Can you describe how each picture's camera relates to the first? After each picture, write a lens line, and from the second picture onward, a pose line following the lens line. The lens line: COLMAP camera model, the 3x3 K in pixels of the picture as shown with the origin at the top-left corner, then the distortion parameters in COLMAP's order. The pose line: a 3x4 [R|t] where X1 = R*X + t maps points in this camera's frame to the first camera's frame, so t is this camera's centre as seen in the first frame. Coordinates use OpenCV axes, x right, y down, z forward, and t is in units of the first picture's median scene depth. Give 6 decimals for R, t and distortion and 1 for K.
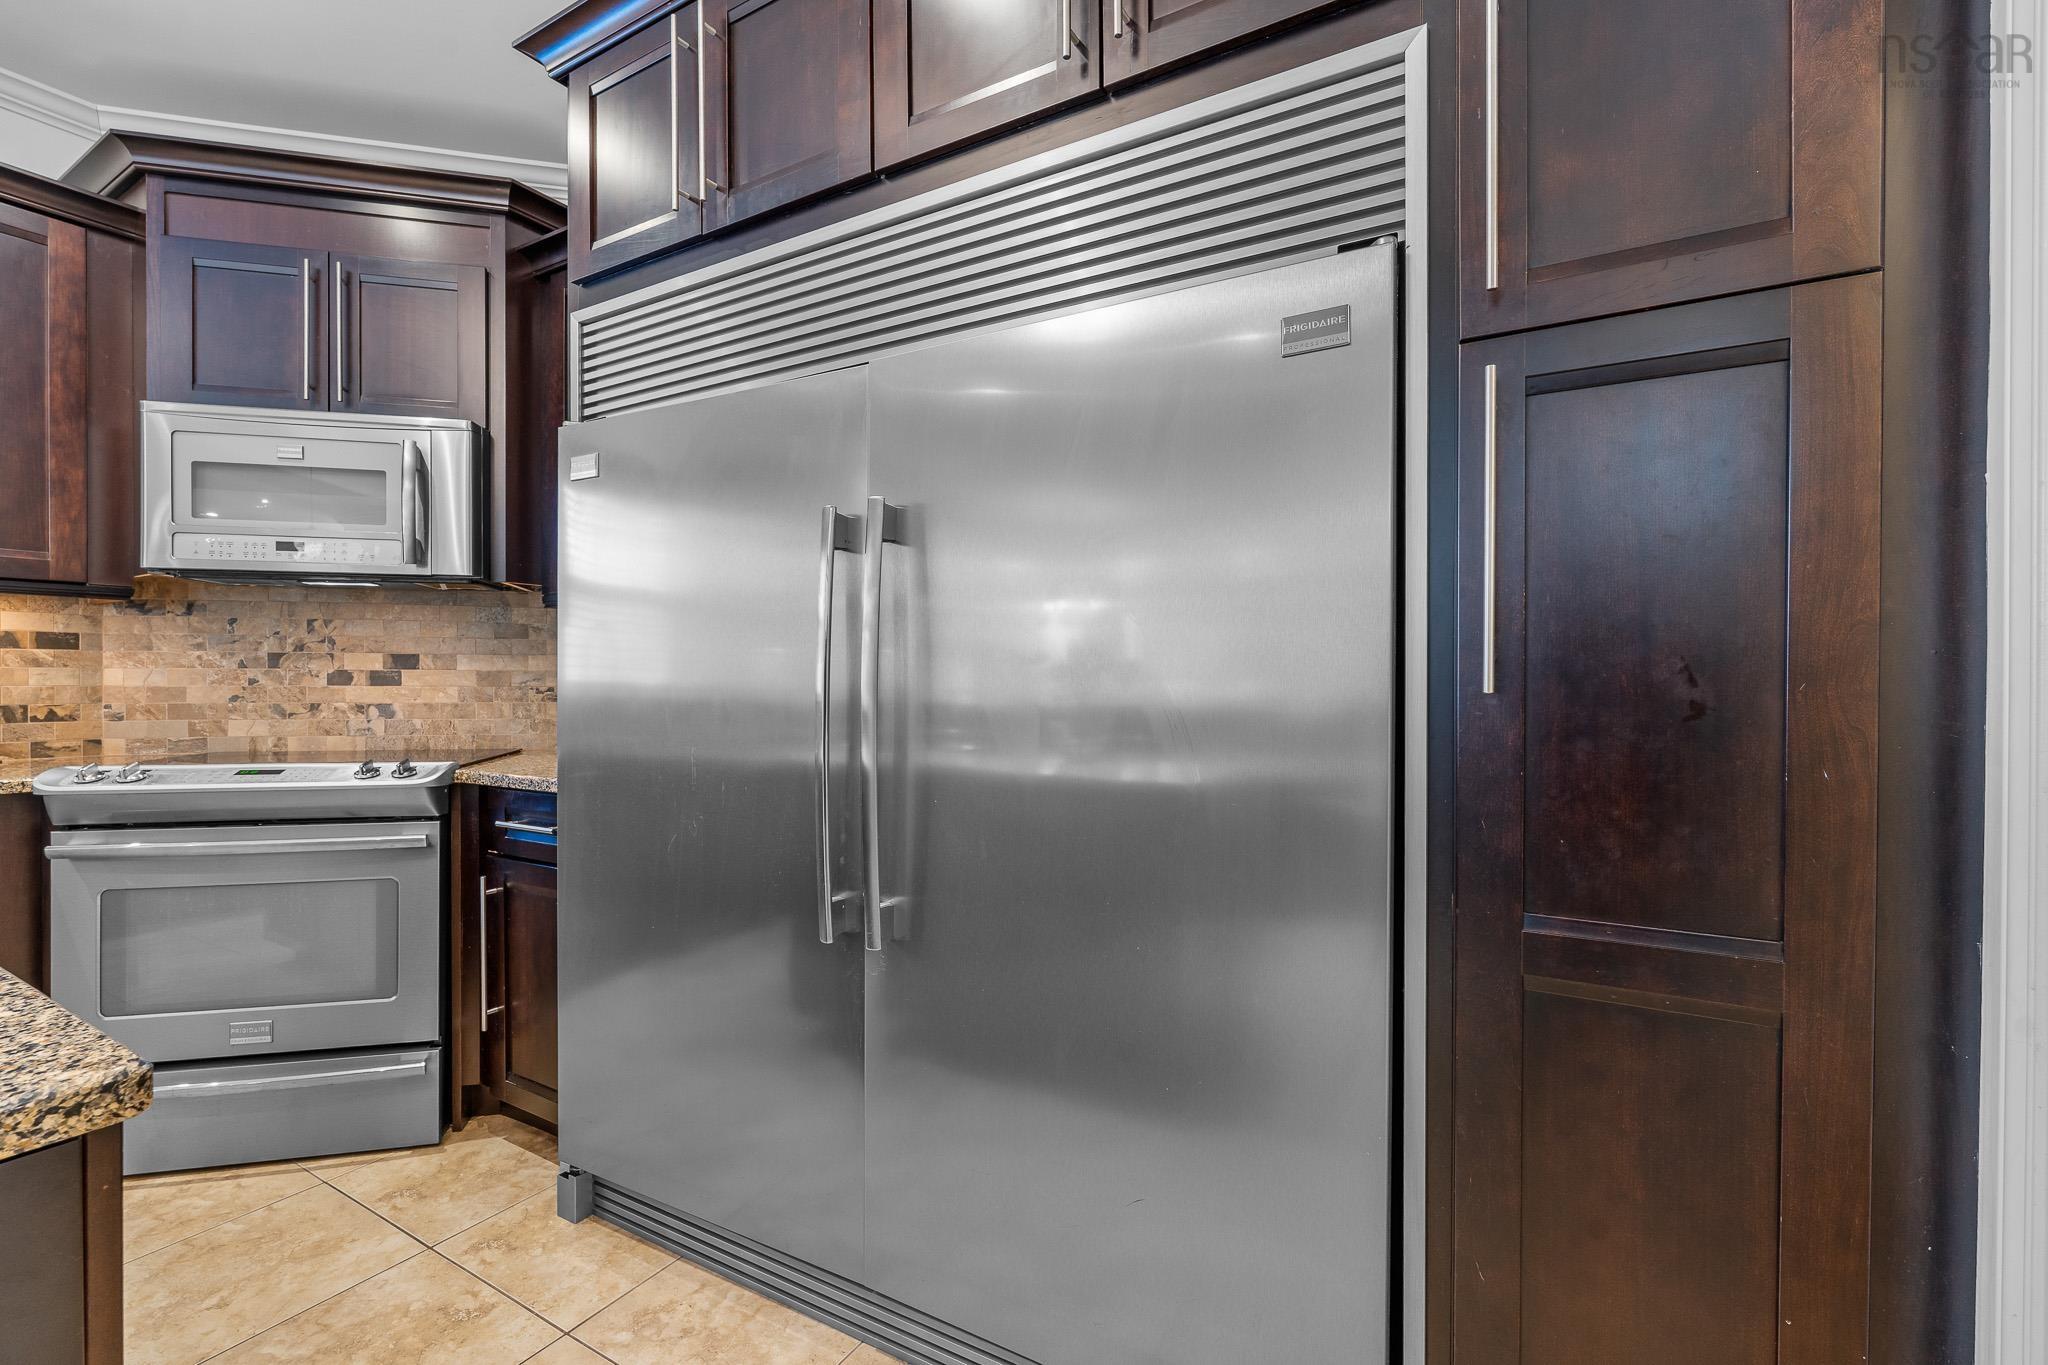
lens RADIAL K [[896.4, 0, 1019.6], [0, 896.4, 684.3], [0, 0, 1]] dist [-0.001838, -0.001036]
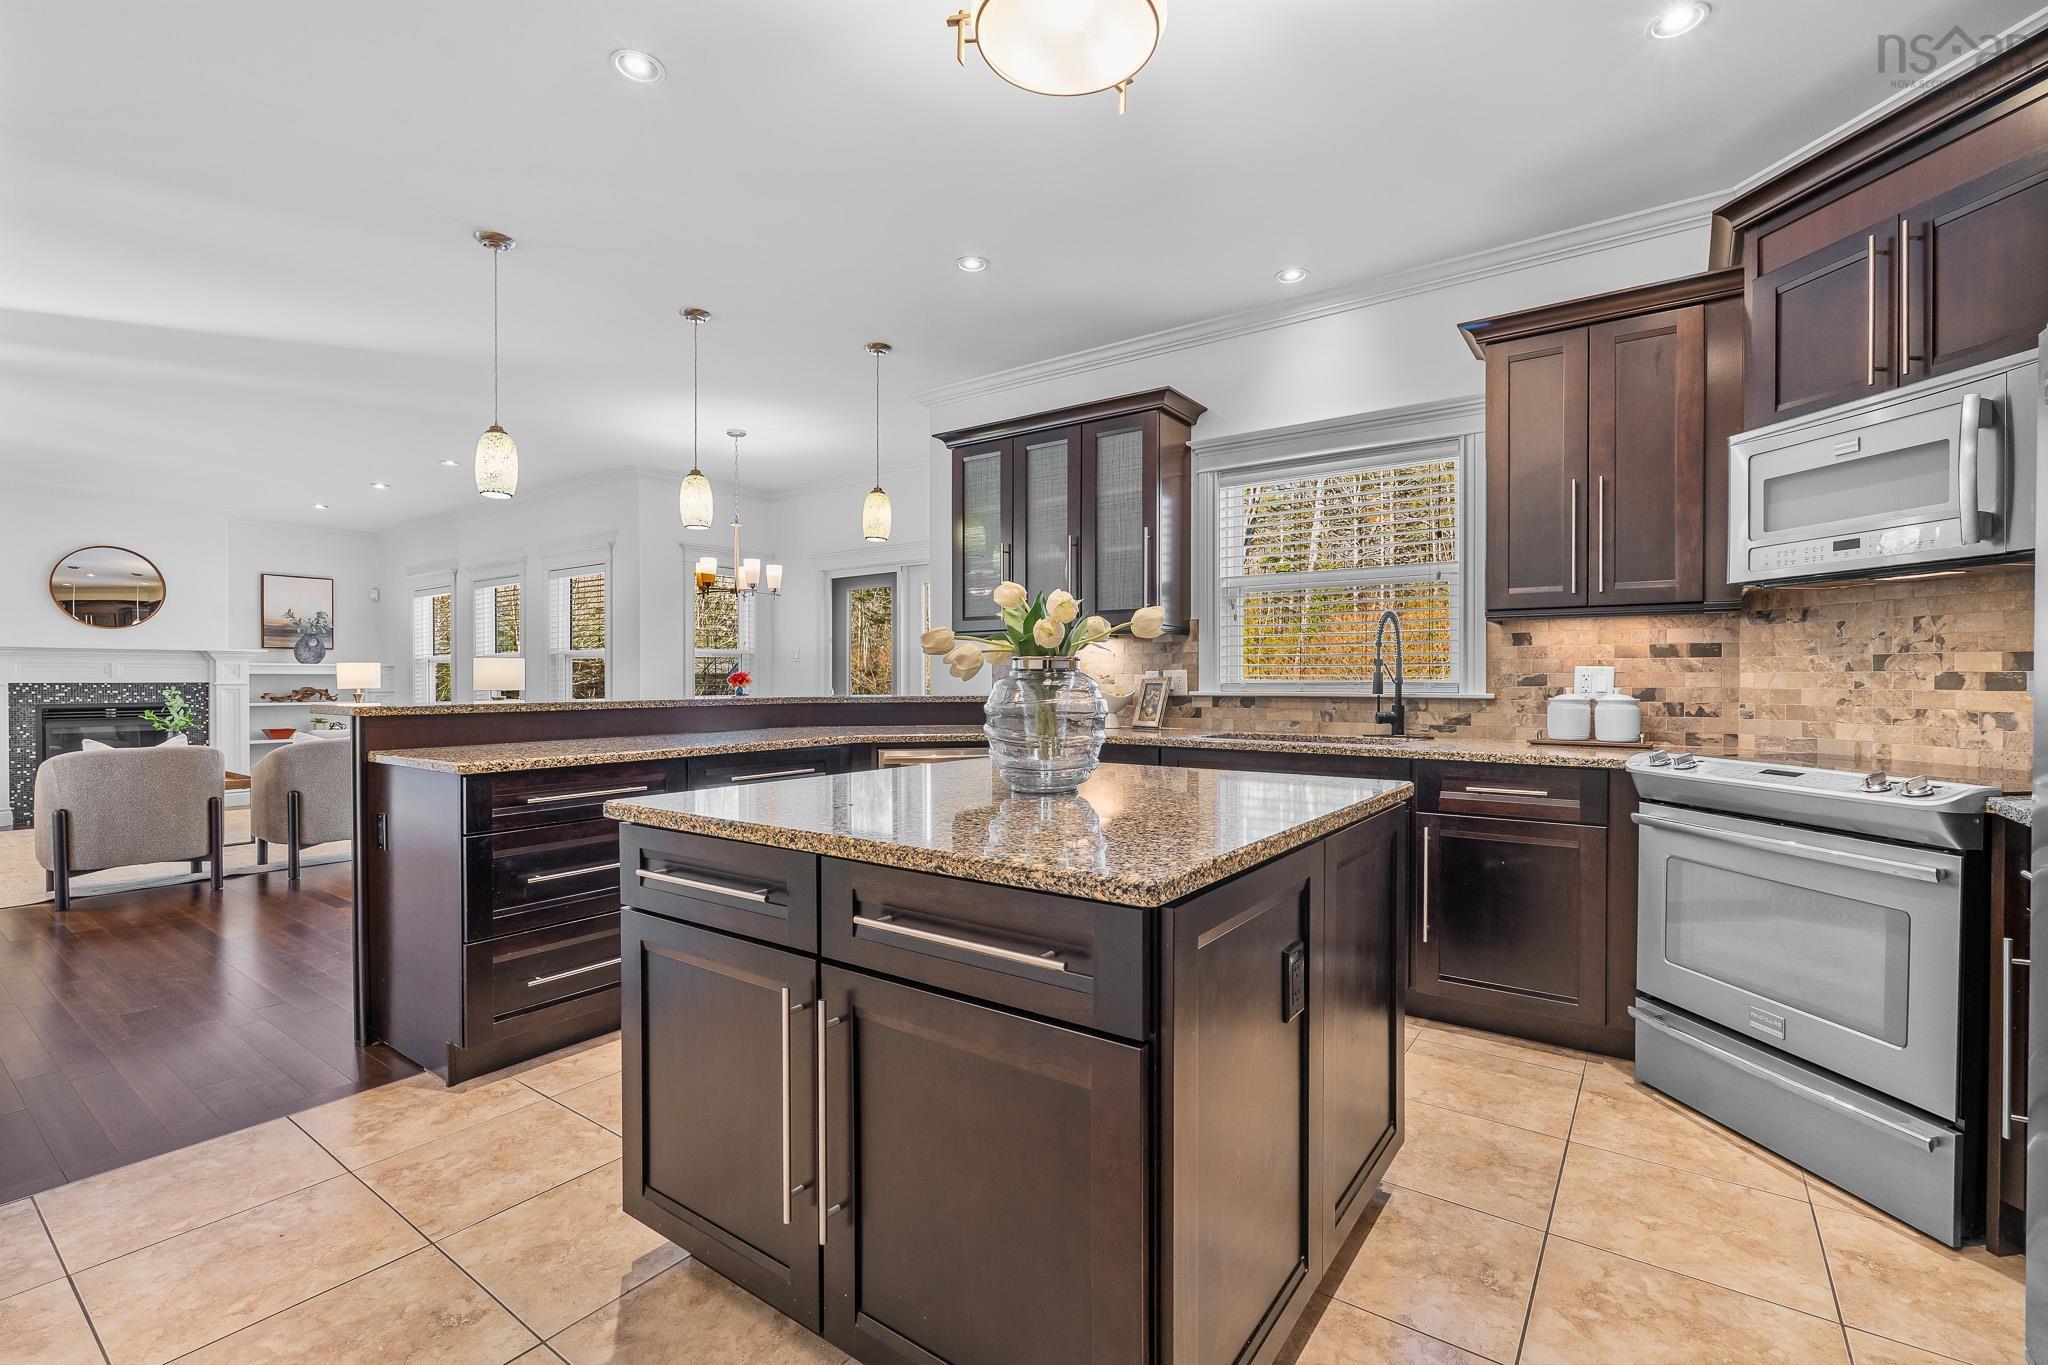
lens RADIAL K [[896.4, 0, 1026.7], [0, 896.4, 685.2], [0, 0, 1]] dist [-0.001838, -0.001036]
pose [[-0.089254, 0.005645, -0.995993, 0.227887], [-0.007139, 0.999955, 0.006308, -0.002593], [0.995983, 0.007673, -0.089209, 0.211102]]
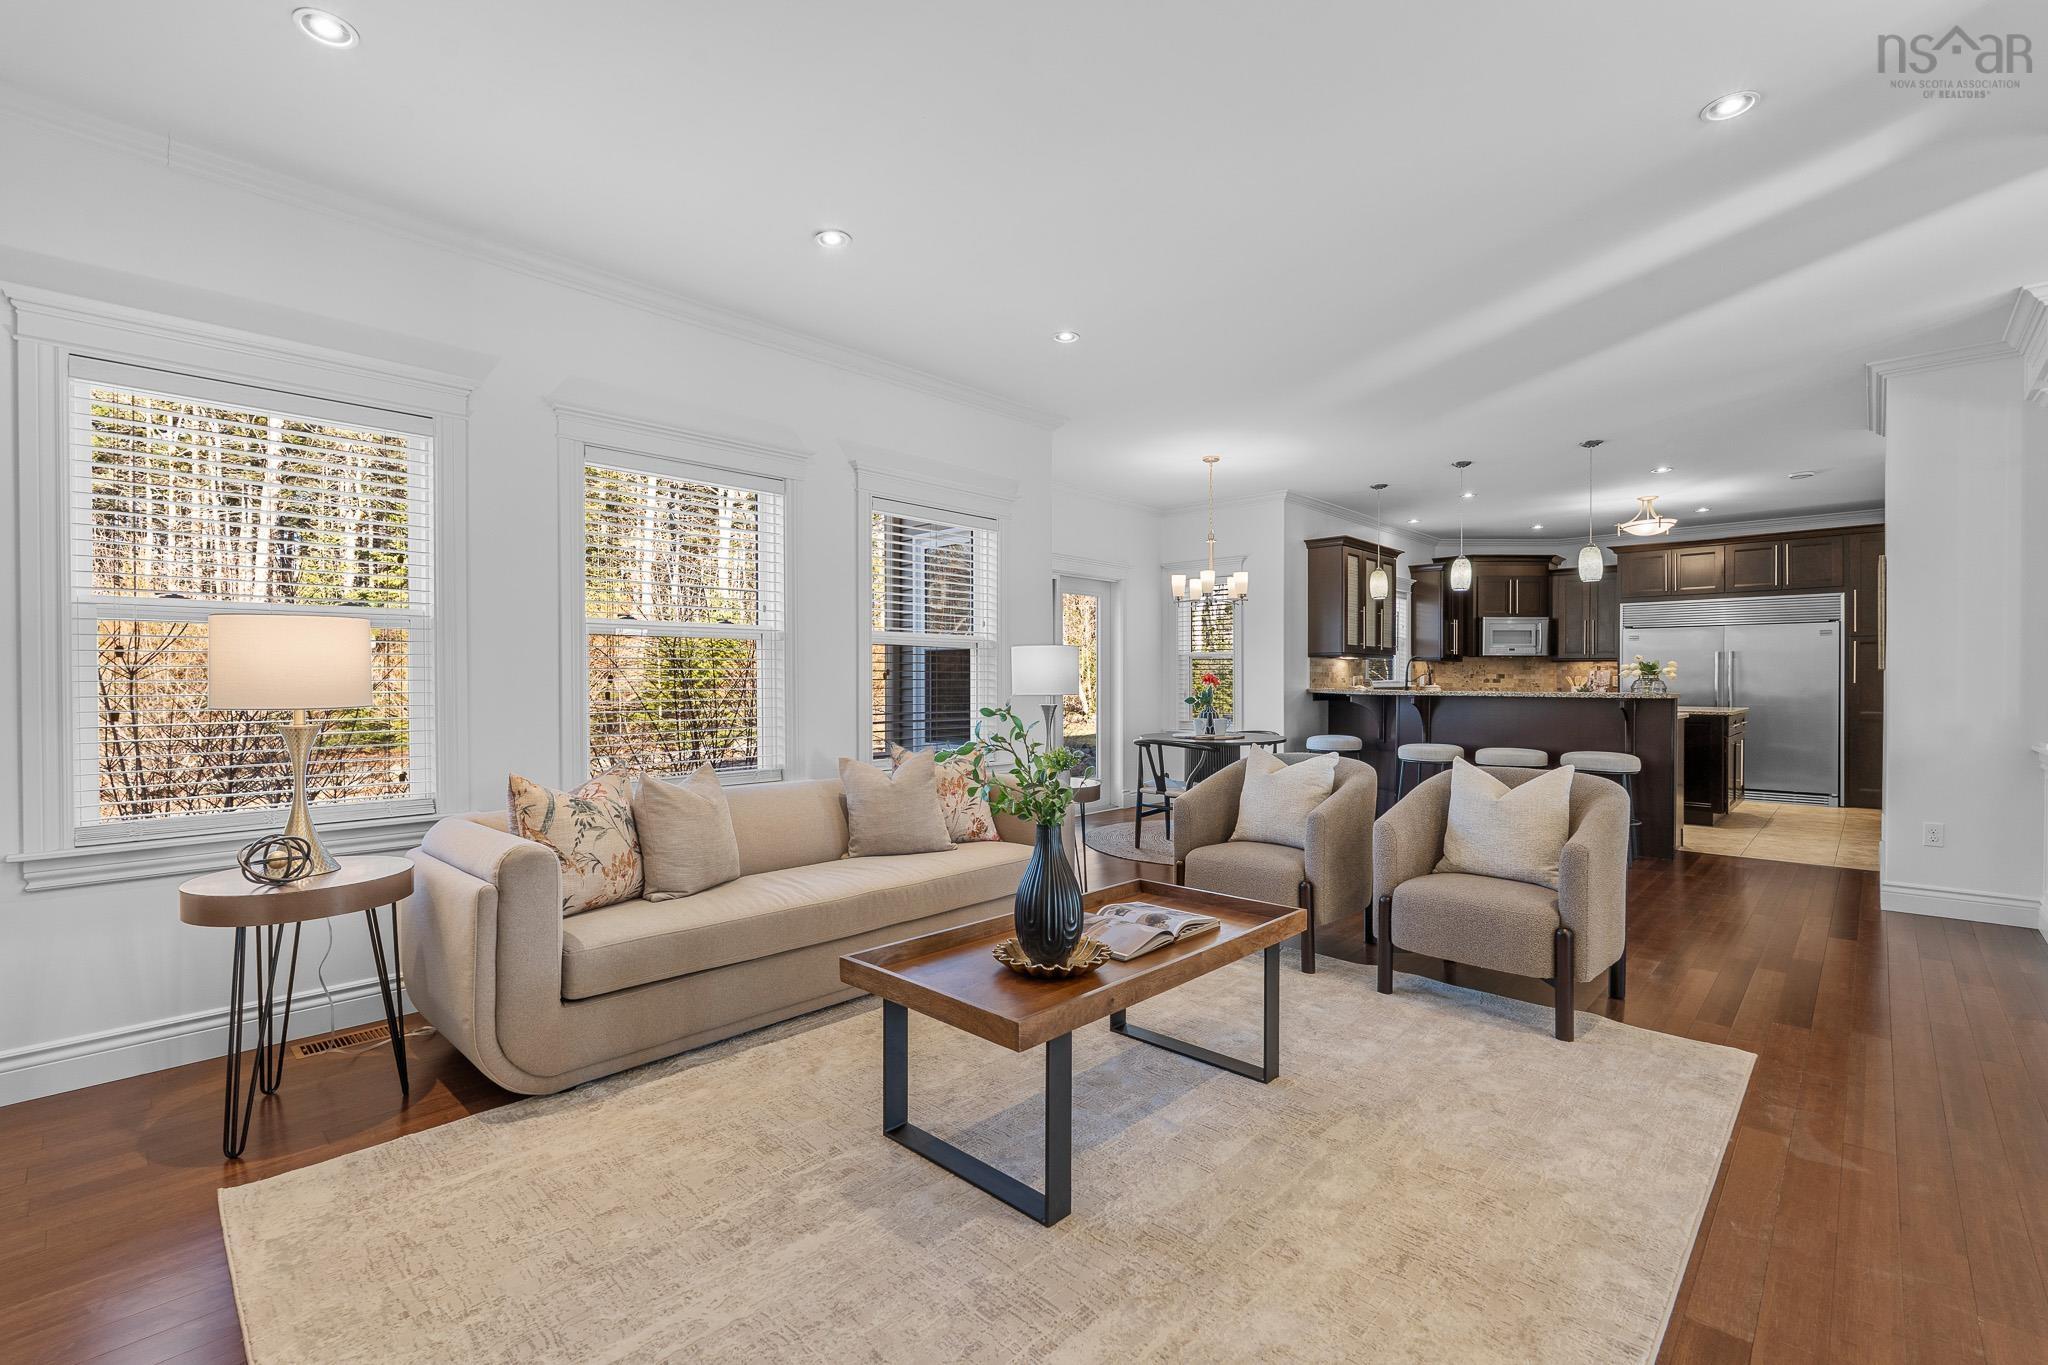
lens RADIAL K [[896.4, 0, 1015.8], [0, 896.4, 681.2], [0, 0, 1]] dist [-0.001838, -0.001036]
pose [[0.973100, 0.000184, -0.230383, -2.155382], [-0.001816, 0.999975, -0.006871, 0.028478], [0.230376, 0.007104, 0.973076, -3.714989]]
